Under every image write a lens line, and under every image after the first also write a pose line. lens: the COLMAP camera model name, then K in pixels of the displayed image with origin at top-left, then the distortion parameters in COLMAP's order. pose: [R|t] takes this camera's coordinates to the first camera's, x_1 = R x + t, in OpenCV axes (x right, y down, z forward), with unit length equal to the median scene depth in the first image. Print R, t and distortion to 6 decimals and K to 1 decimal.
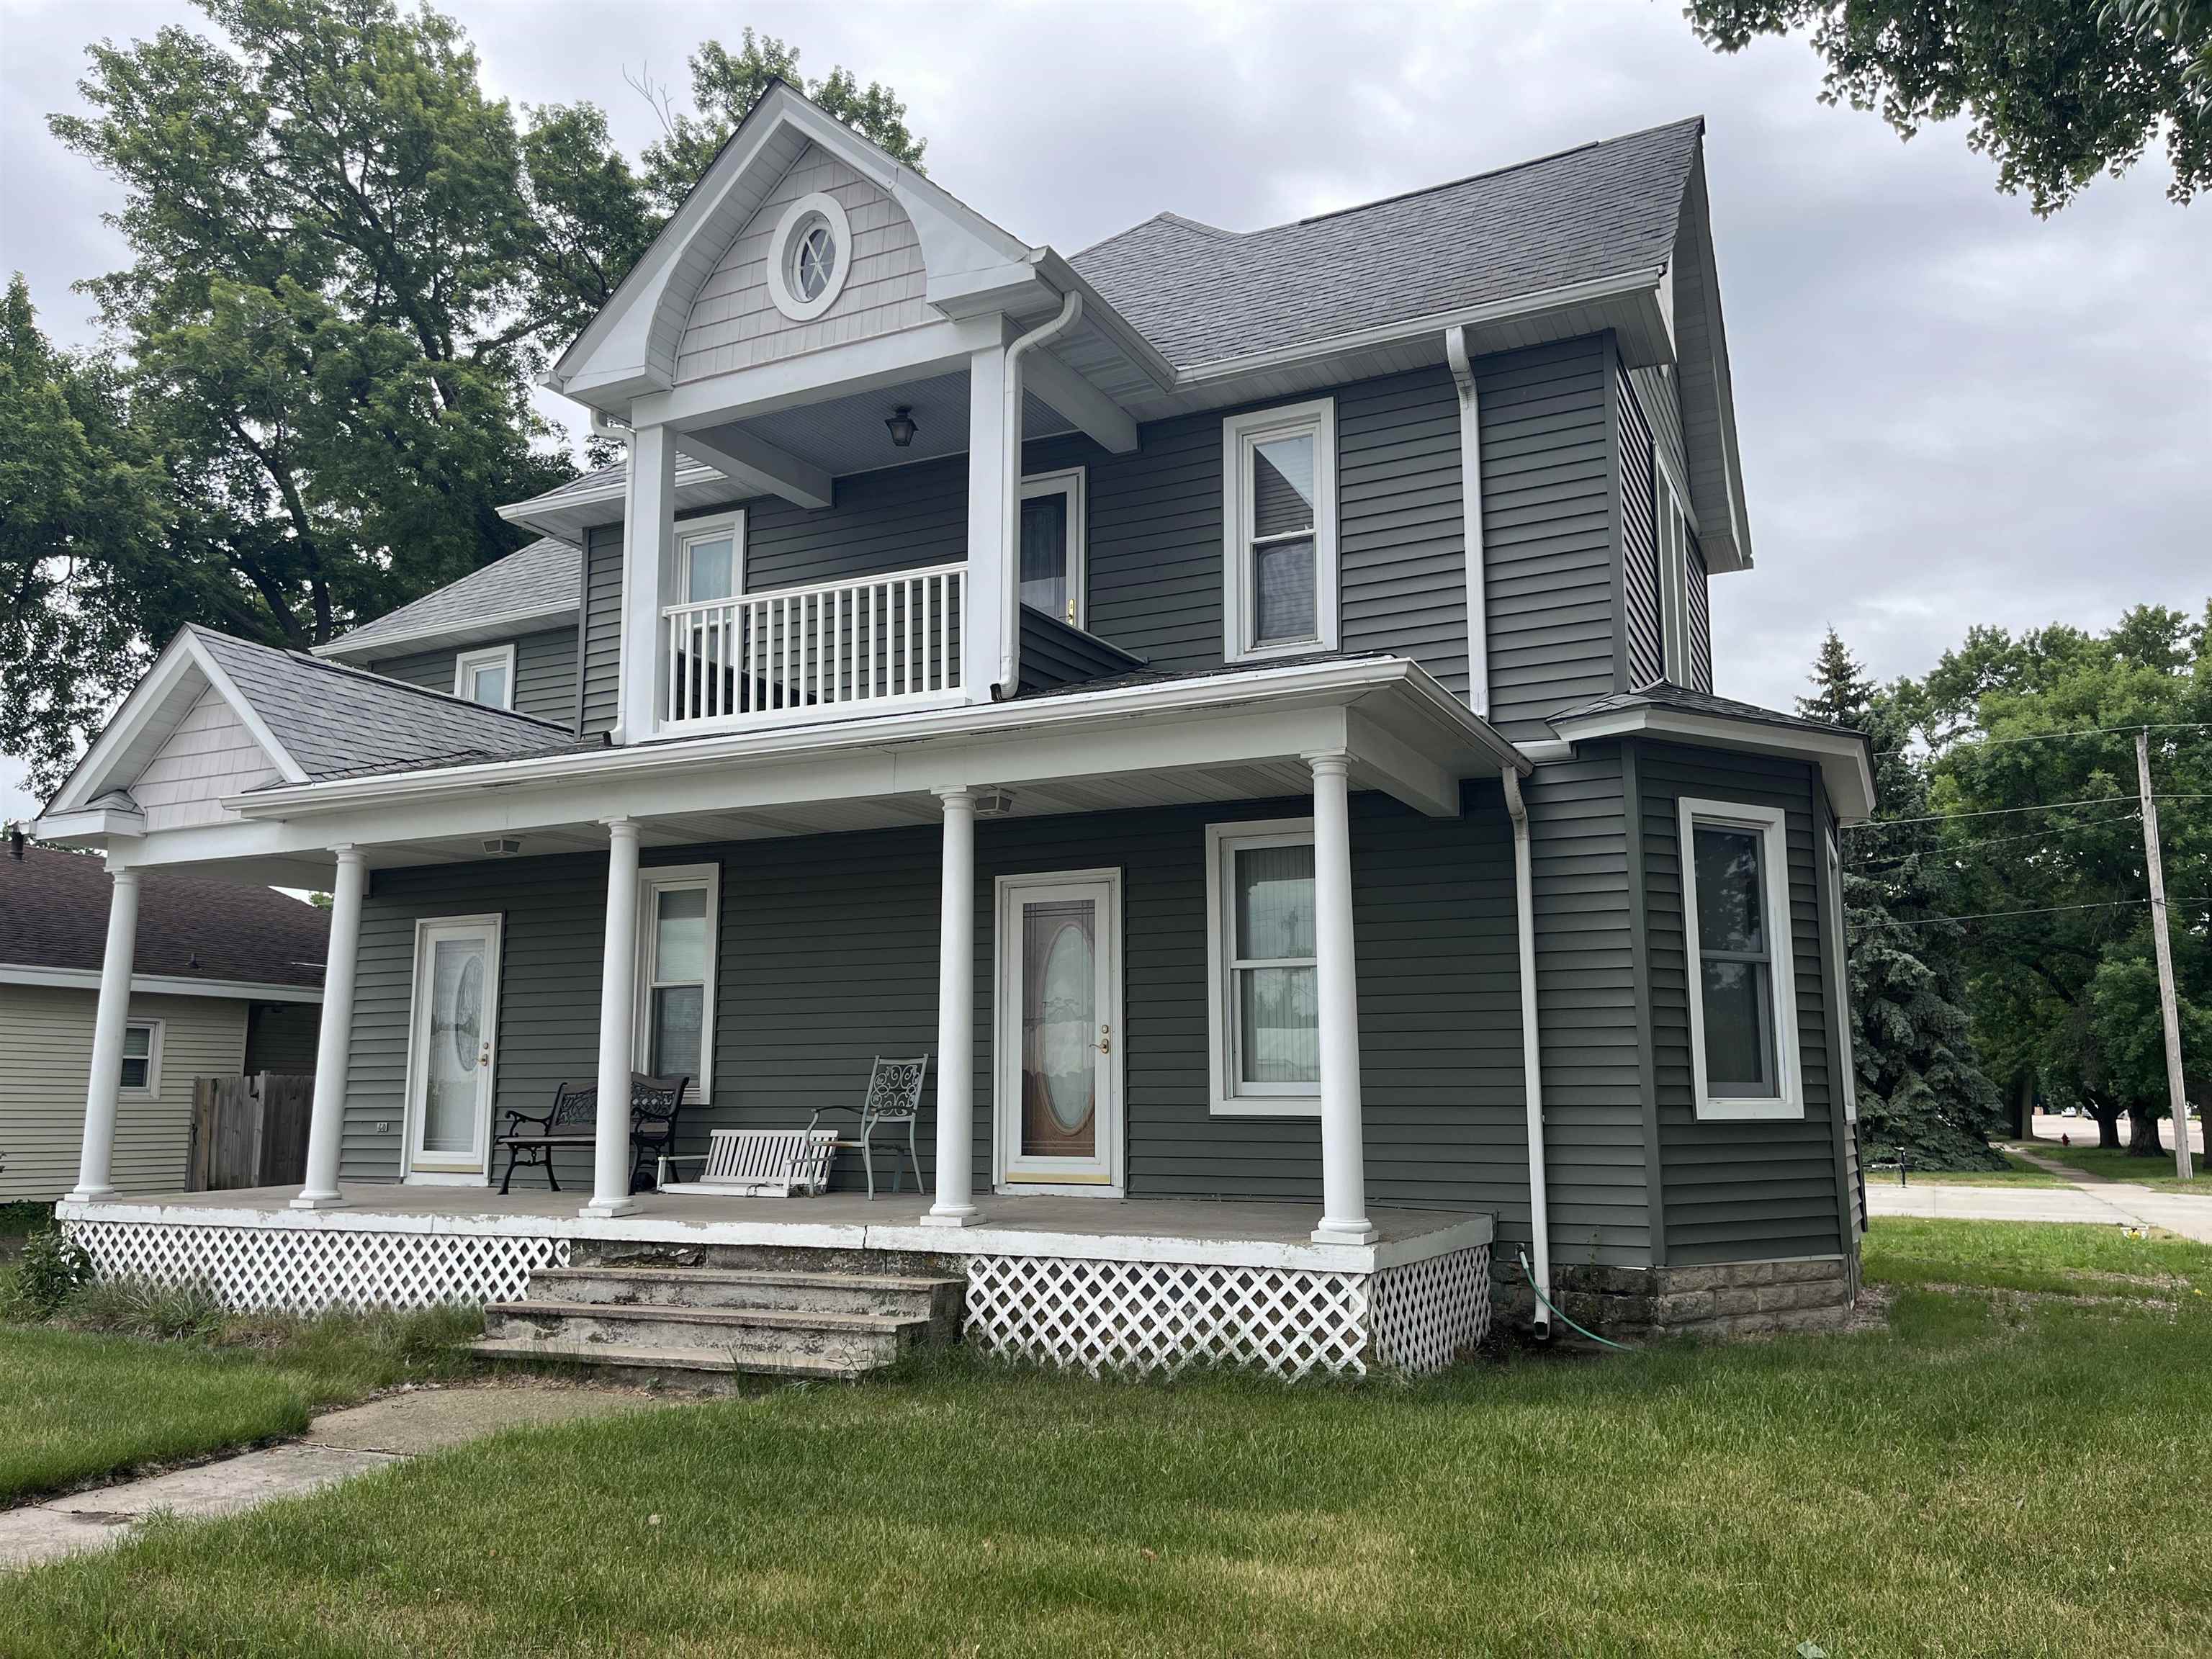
lens RADIAL K [[1680.2, 0, 1102.6], [0, 1680.2, 824.8], [0, 0, 1]] dist [0.056962, -0.046138]
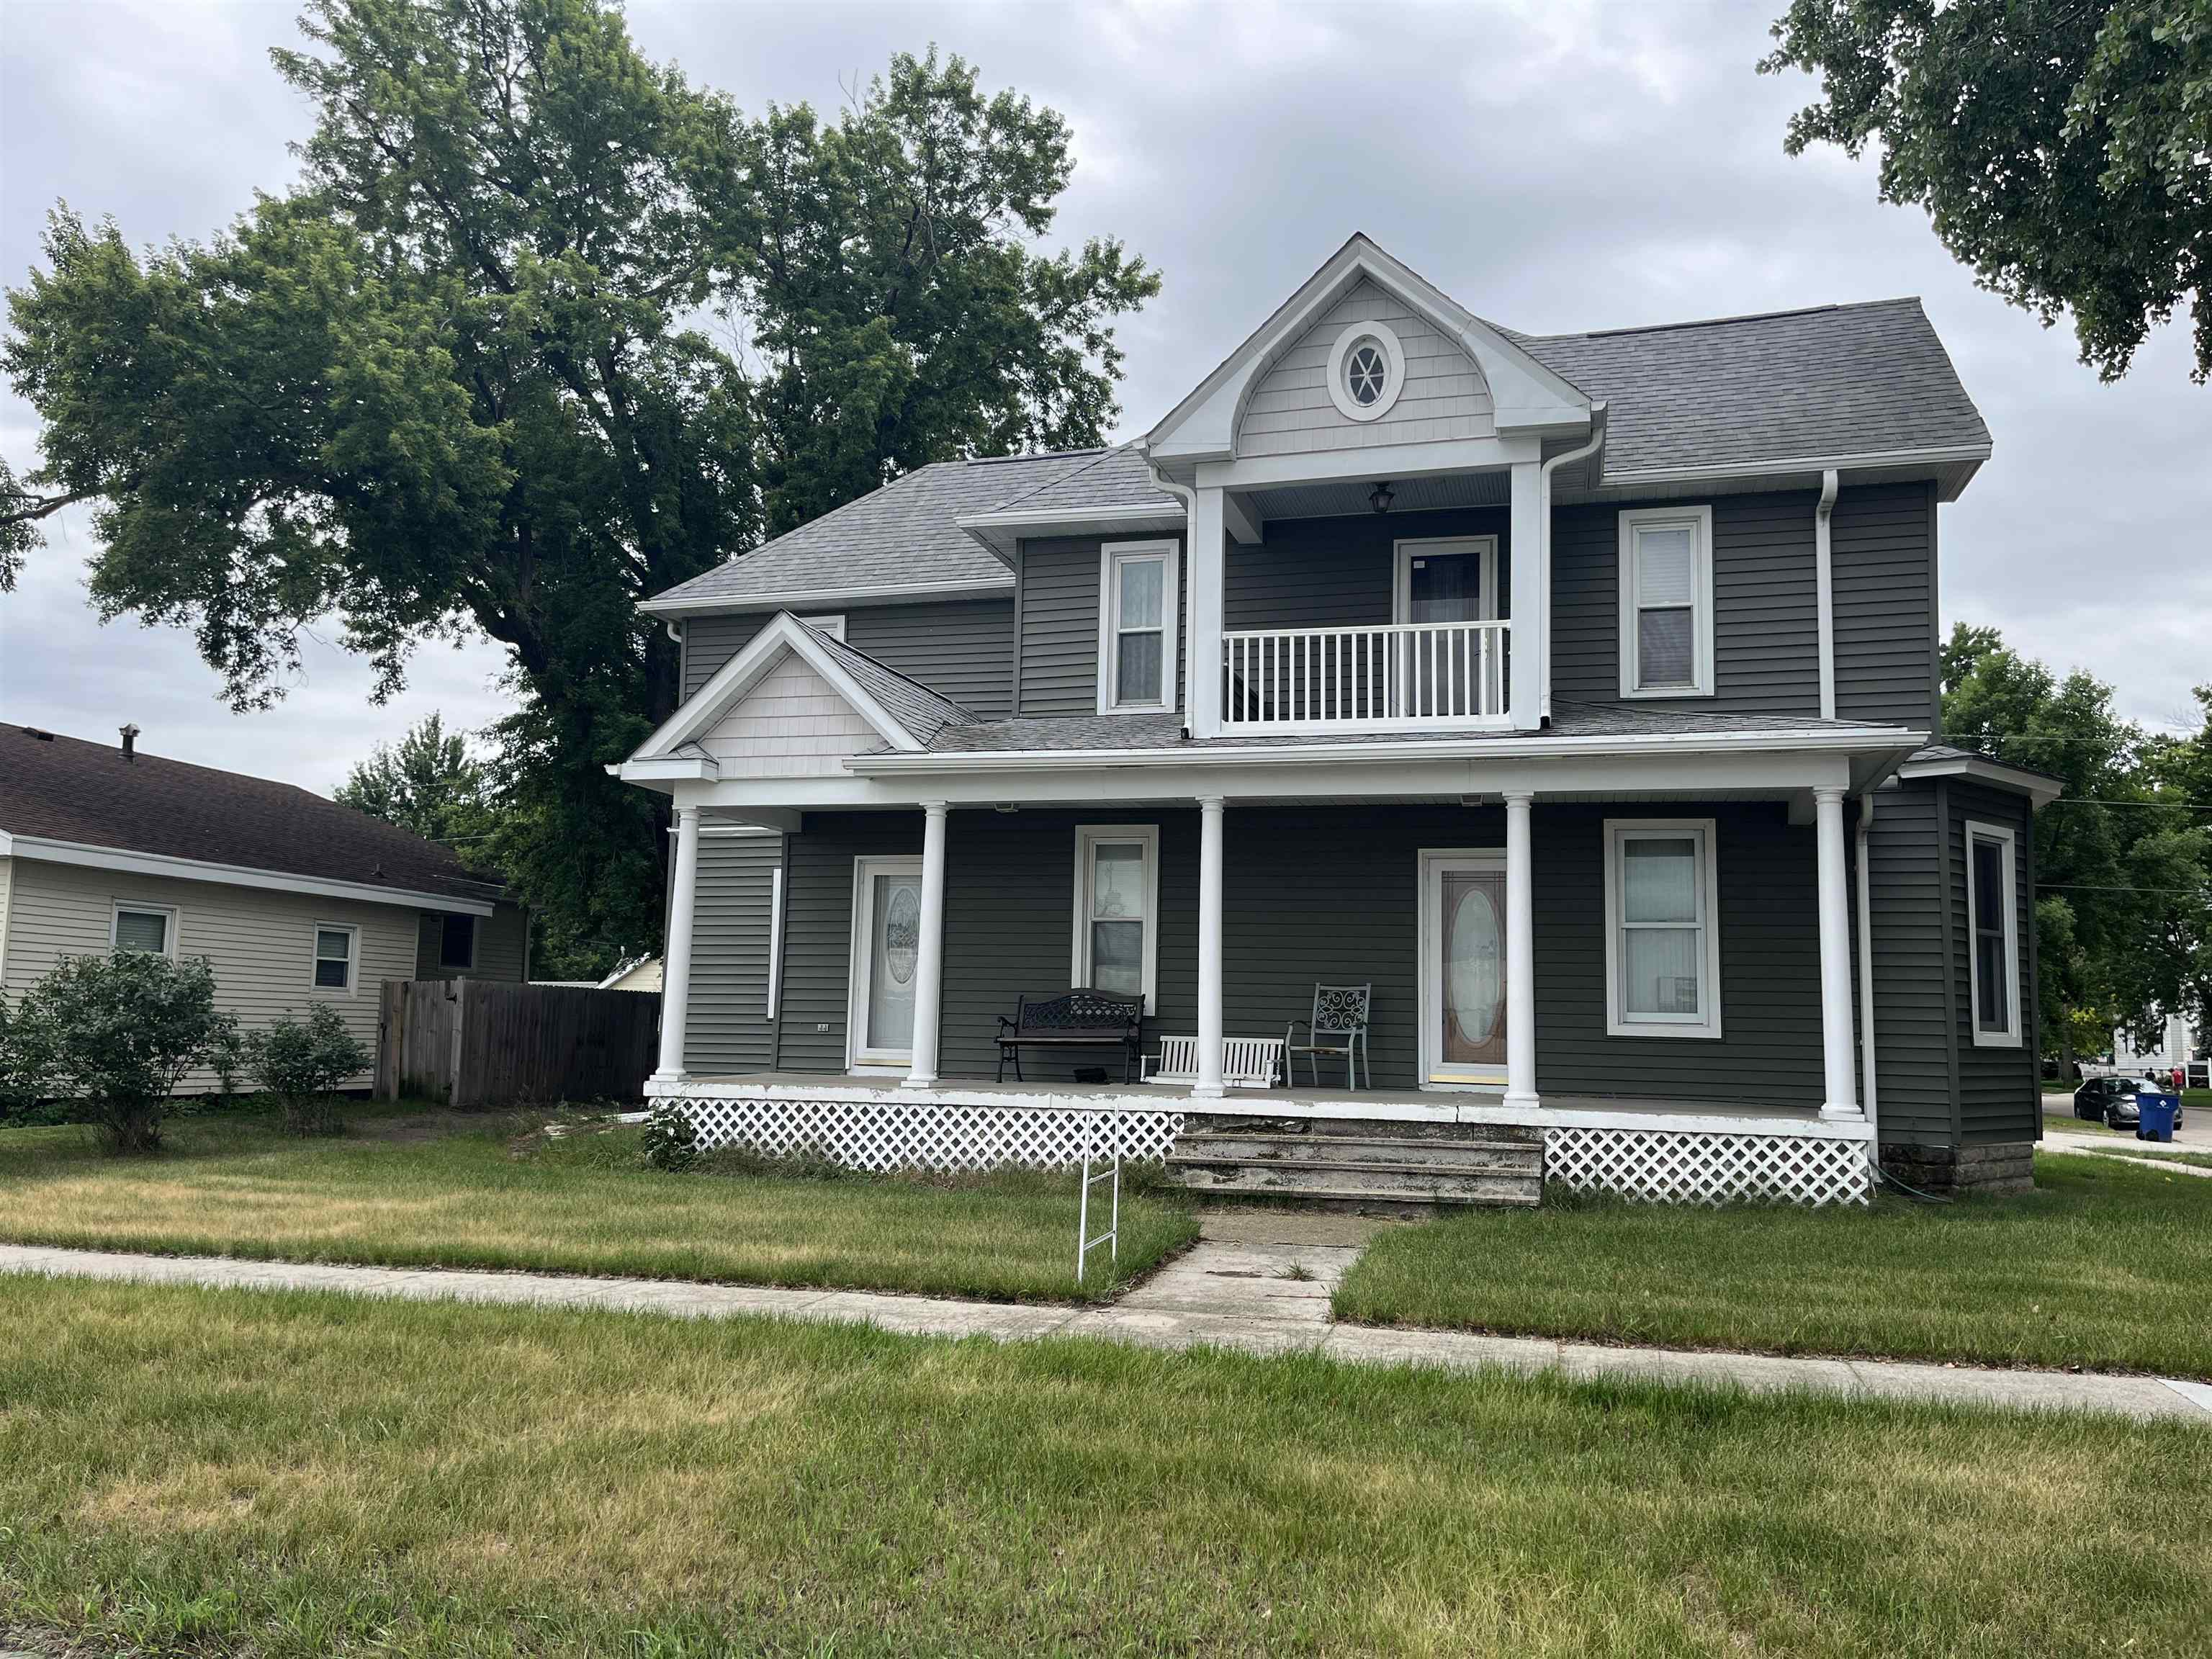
lens RADIAL K [[1680.2, 0, 1116.7], [0, 1680.2, 832.7], [0, 0, 1]] dist [0.056962, -0.046138]
pose [[0.983254, 0.045665, 0.176428, -0.590374], [-0.053452, 0.997783, 0.039638, -0.023537], [-0.174227, -0.048404, 0.983515, -0.268486]]
